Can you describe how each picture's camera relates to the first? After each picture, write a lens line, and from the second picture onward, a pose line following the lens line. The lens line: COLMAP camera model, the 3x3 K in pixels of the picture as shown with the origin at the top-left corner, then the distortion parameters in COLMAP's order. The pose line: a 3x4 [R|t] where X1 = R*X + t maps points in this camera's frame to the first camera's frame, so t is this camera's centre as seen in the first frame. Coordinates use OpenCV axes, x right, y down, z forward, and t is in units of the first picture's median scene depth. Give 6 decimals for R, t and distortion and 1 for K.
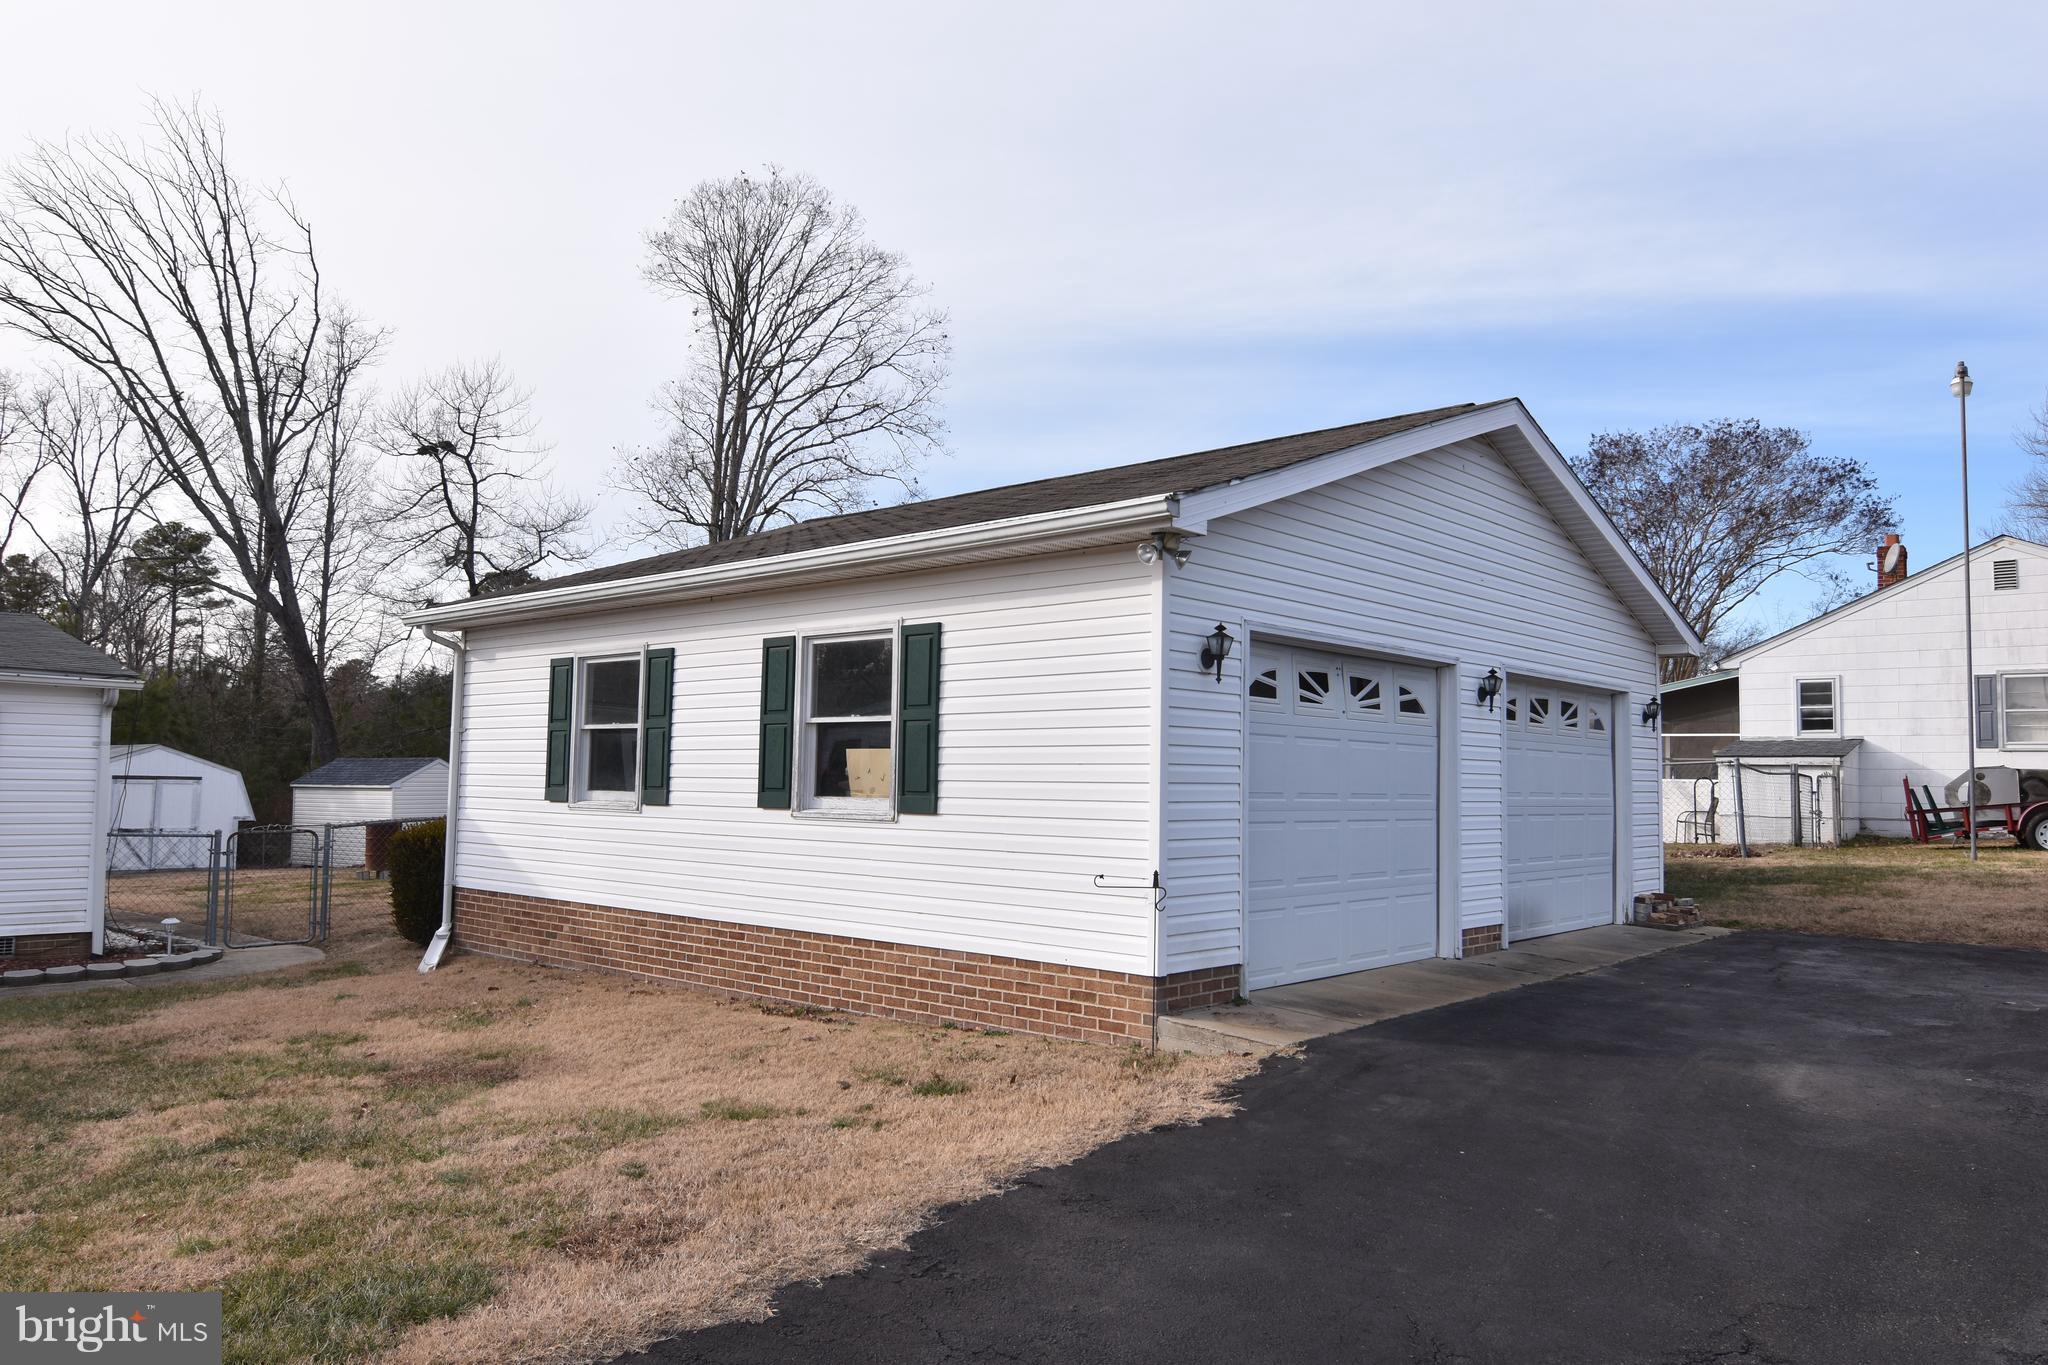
lens RADIAL K [[1393.1, 0, 1036.3], [0, 1393.1, 680.0], [0, 0, 1]] dist [0.005861, -0.021043]
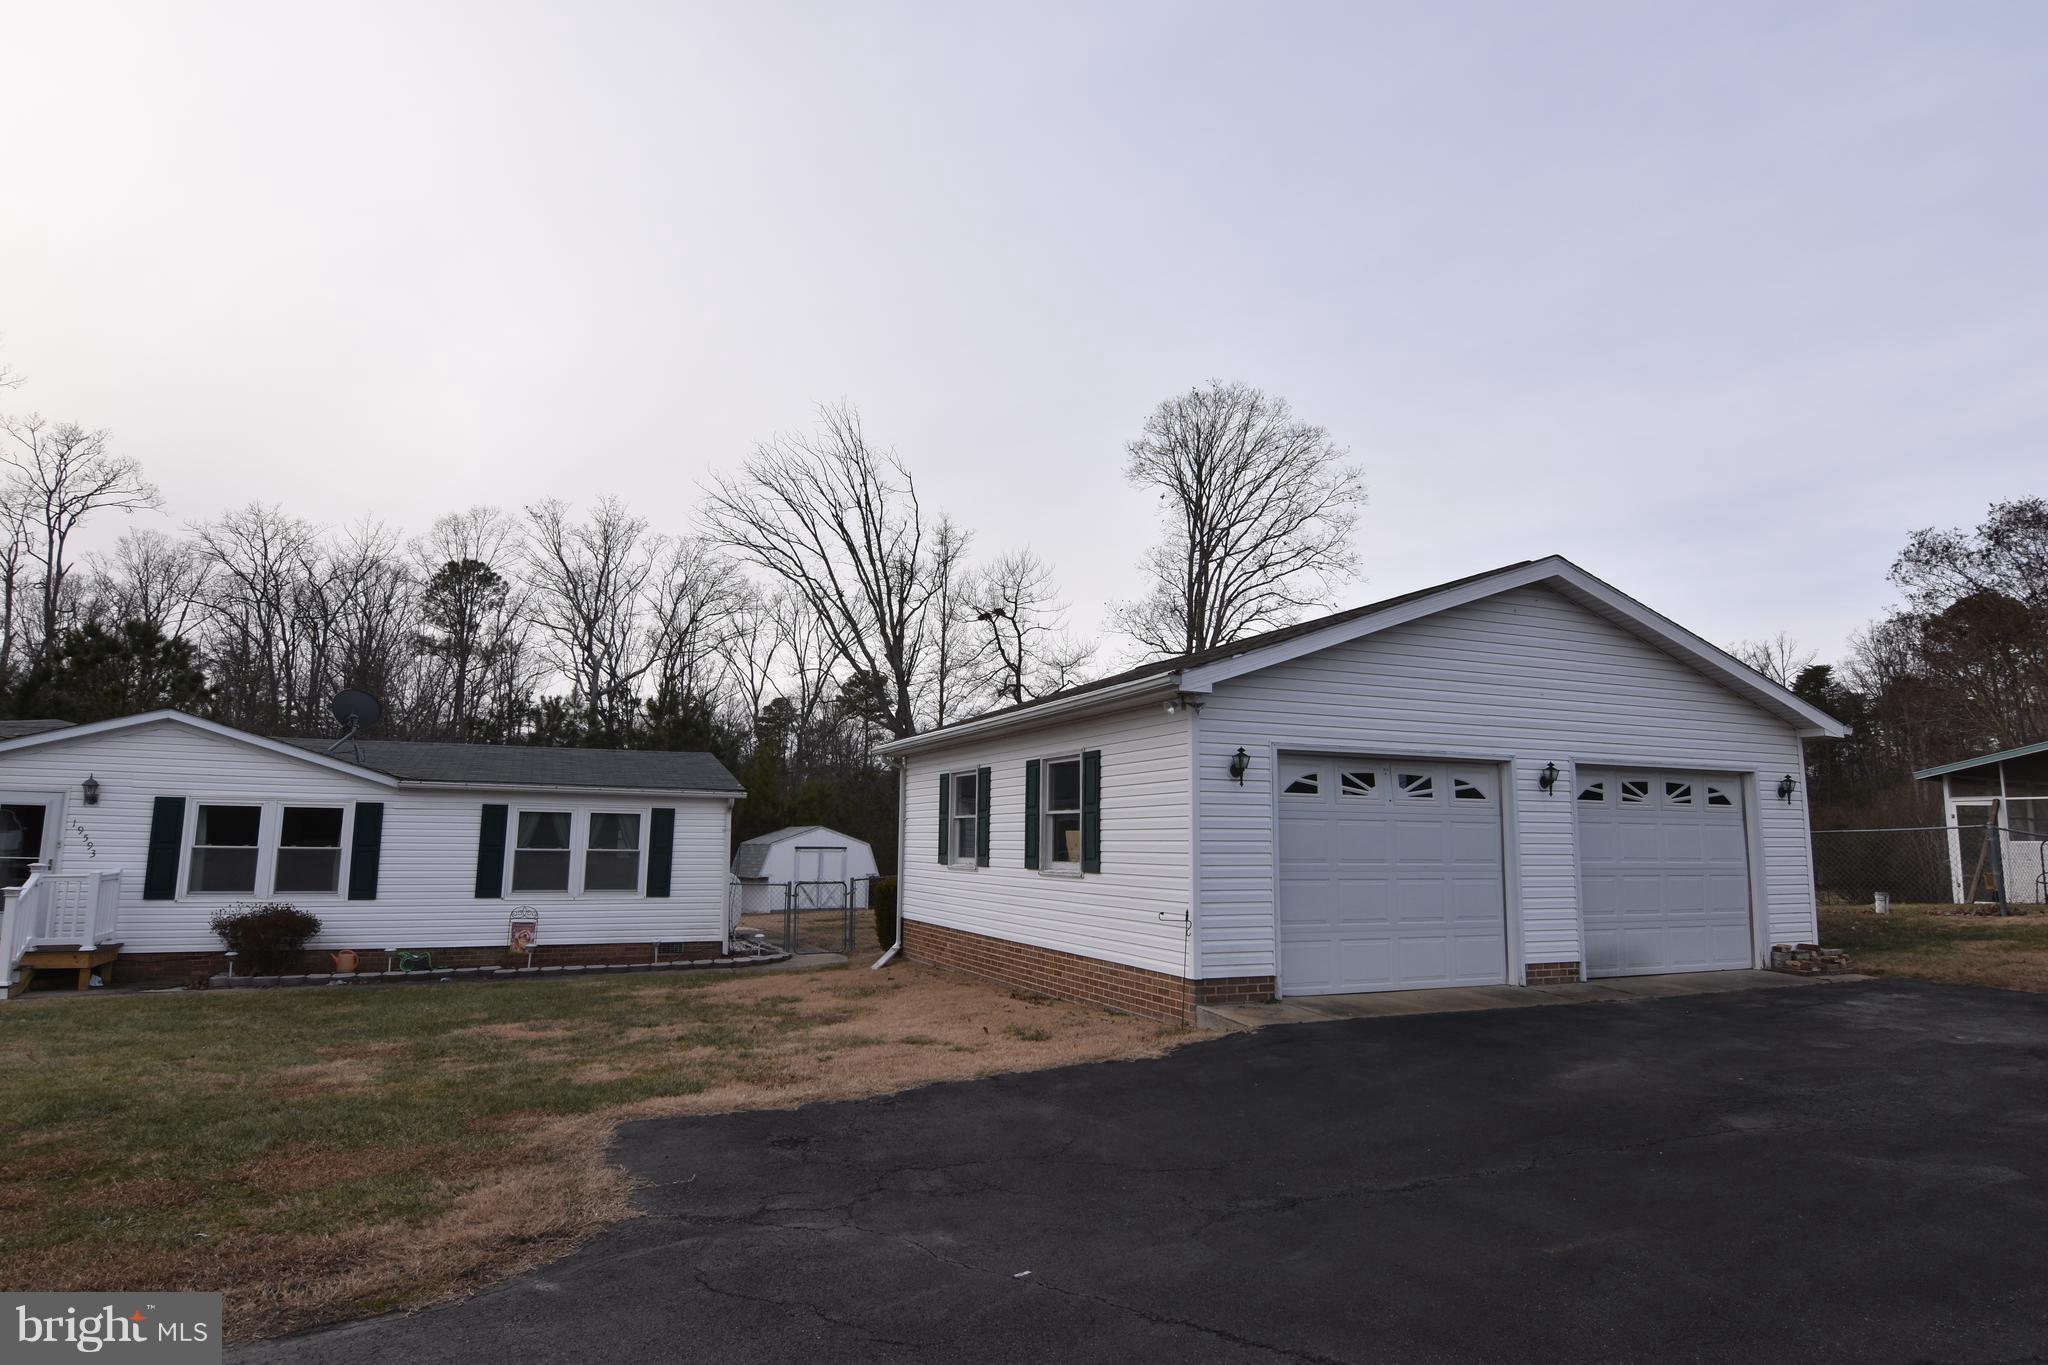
lens RADIAL K [[1141.5, 0, 1034.1], [0, 1141.5, 684.5], [0, 0, 1]] dist [-0.001365, -0.014006]
pose [[0.910959, -0.063131, -0.407637, 0.244739], [0.035041, 0.996490, -0.076020, -0.012250], [0.411005, 0.054967, 0.909974, -0.128602]]
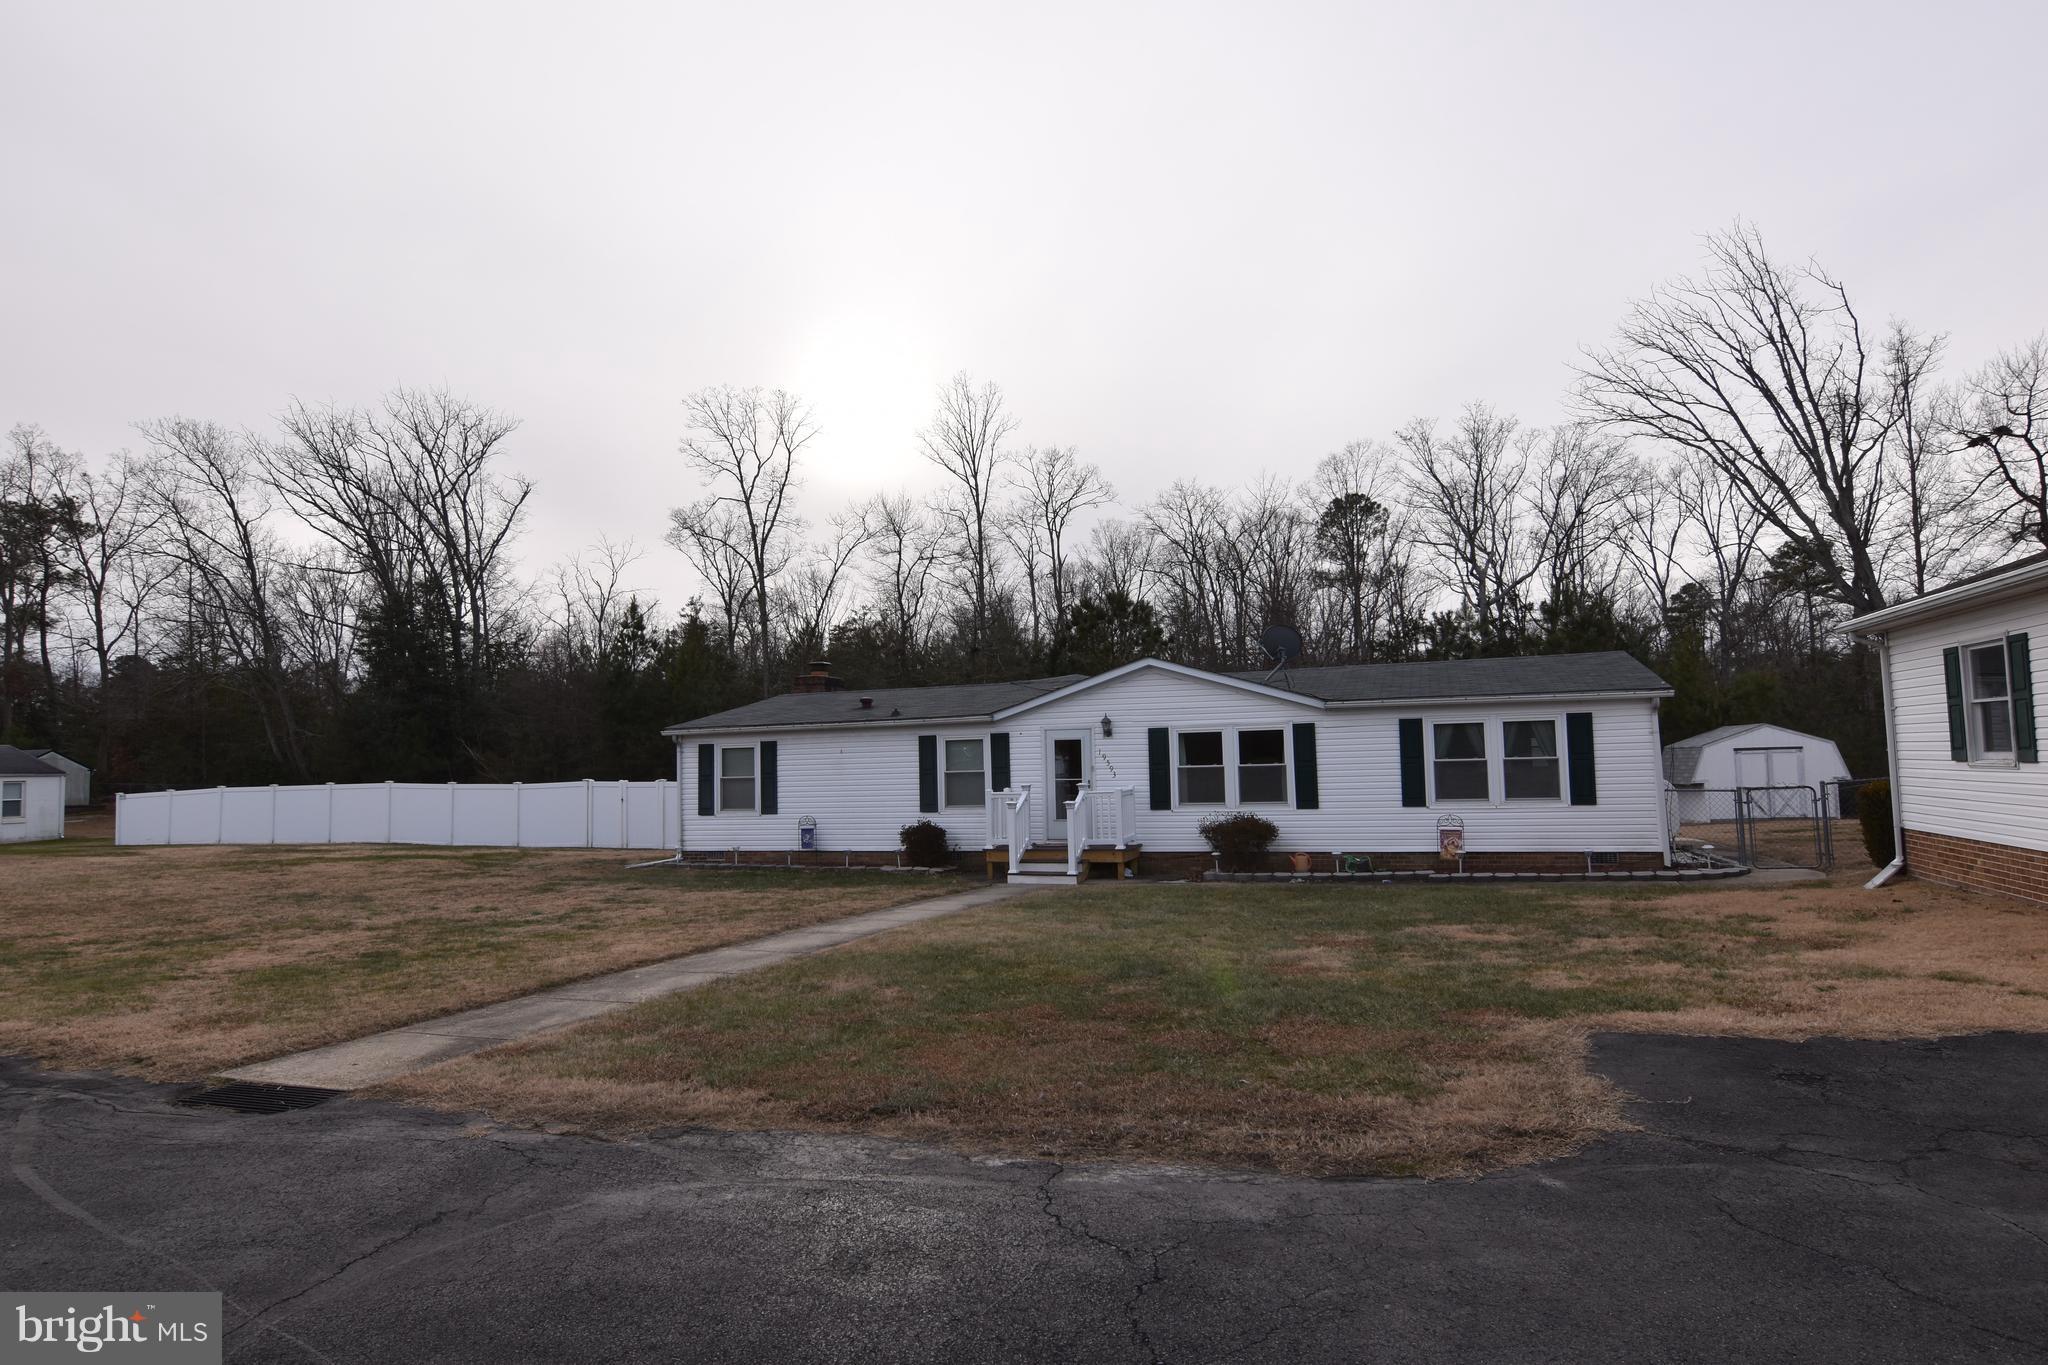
lens RADIAL K [[1141.5, 0, 1032.4], [0, 1141.5, 683.7], [0, 0, 1]] dist [-0.001365, -0.014006]
pose [[0.383471, -0.089309, -0.919224, 0.233262], [0.102898, 0.993248, -0.053575, -0.011424], [0.917803, -0.074042, 0.390072, -0.135167]]
